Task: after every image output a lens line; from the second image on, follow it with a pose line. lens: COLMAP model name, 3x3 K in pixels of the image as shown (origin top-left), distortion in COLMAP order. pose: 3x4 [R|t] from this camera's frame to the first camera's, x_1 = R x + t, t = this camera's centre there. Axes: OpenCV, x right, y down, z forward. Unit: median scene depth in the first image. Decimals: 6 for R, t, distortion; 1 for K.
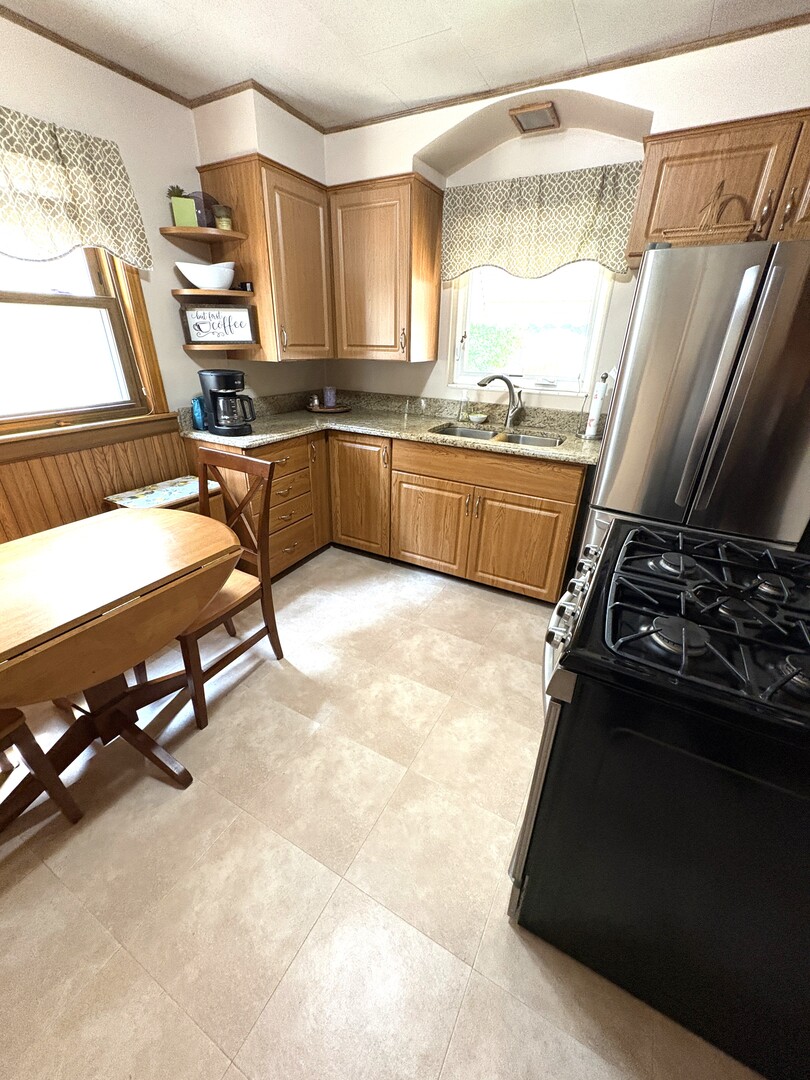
lens RADIAL K [[431.5, 0, 402.8], [0, 431.5, 539.9], [0, 0, 1]] dist [0.000463, -0.000581]
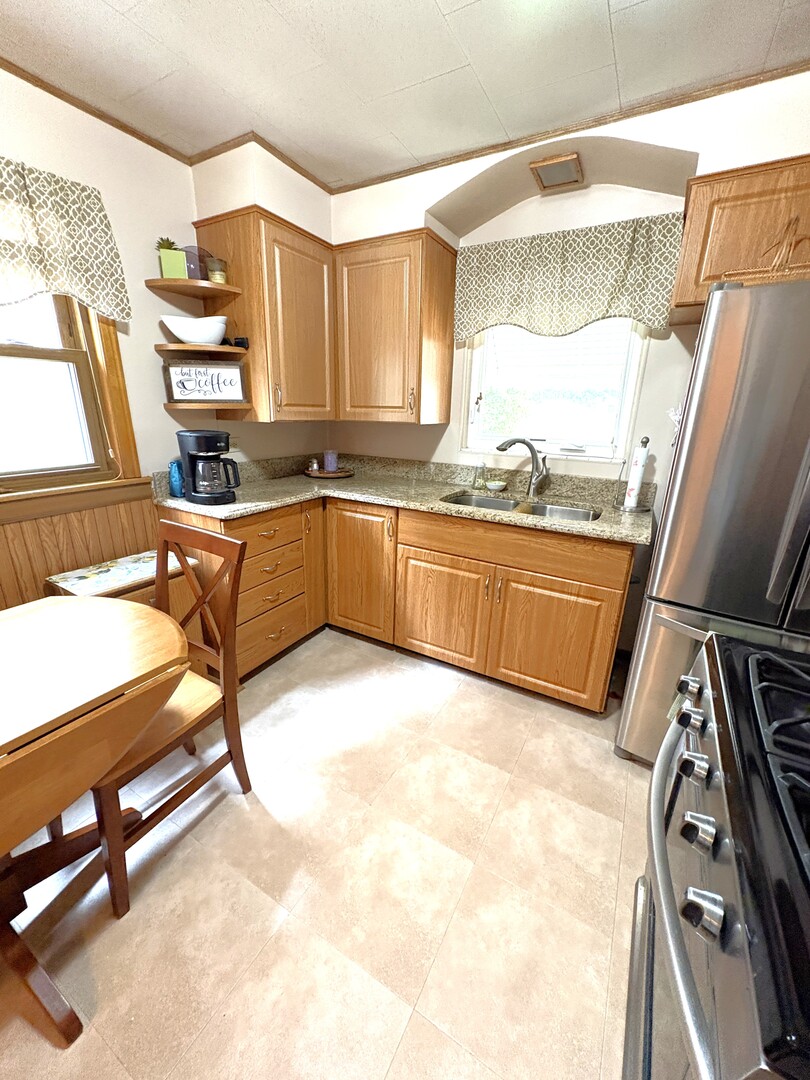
lens RADIAL K [[431.5, 0, 402.7], [0, 431.5, 538.7], [0, 0, 1]] dist [0.000463, -0.000581]
pose [[0.999798, 0.011006, -0.016799, -0.000816], [-0.013262, 0.989959, -0.140733, -0.058882], [0.015081, 0.140927, 0.989905, 0.170271]]
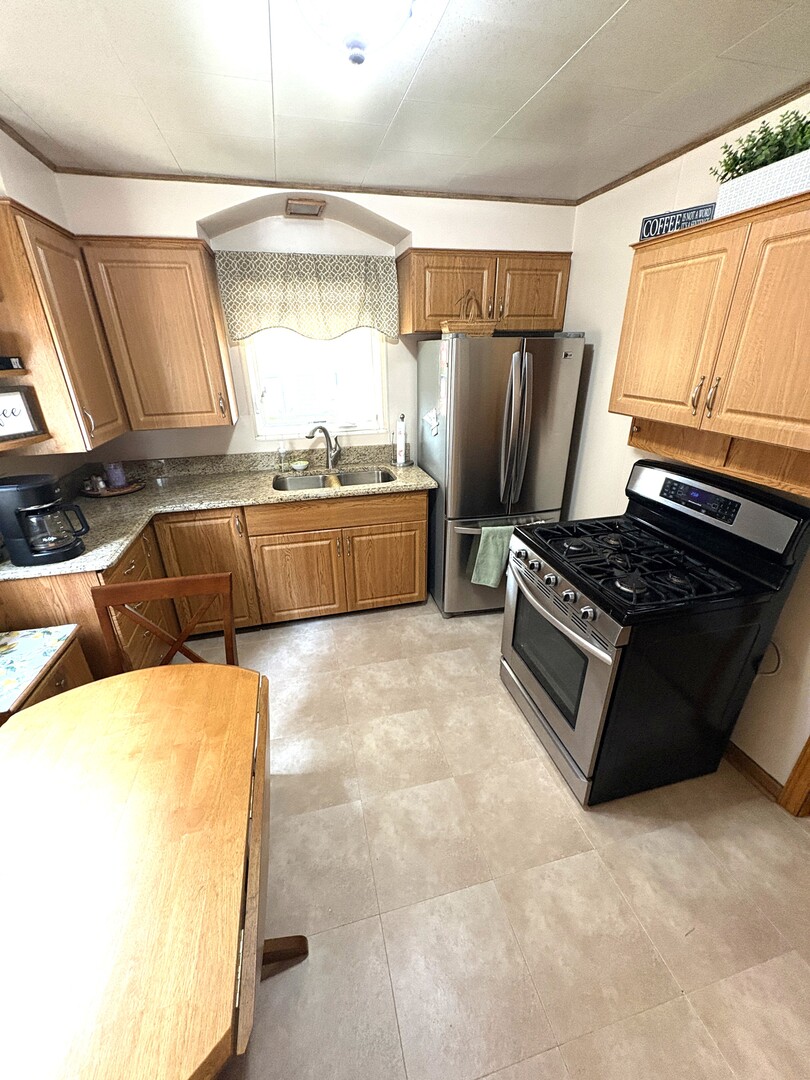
lens RADIAL K [[431.5, 0, 409.4], [0, 431.5, 539.7], [0, 0, 1]] dist [0.000463, -0.000581]
pose [[0.727384, -0.304435, 0.615006, -0.411478], [0.315714, 0.944189, 0.093982, -0.156495], [-0.609293, 0.125805, 0.782902, 0.048503]]
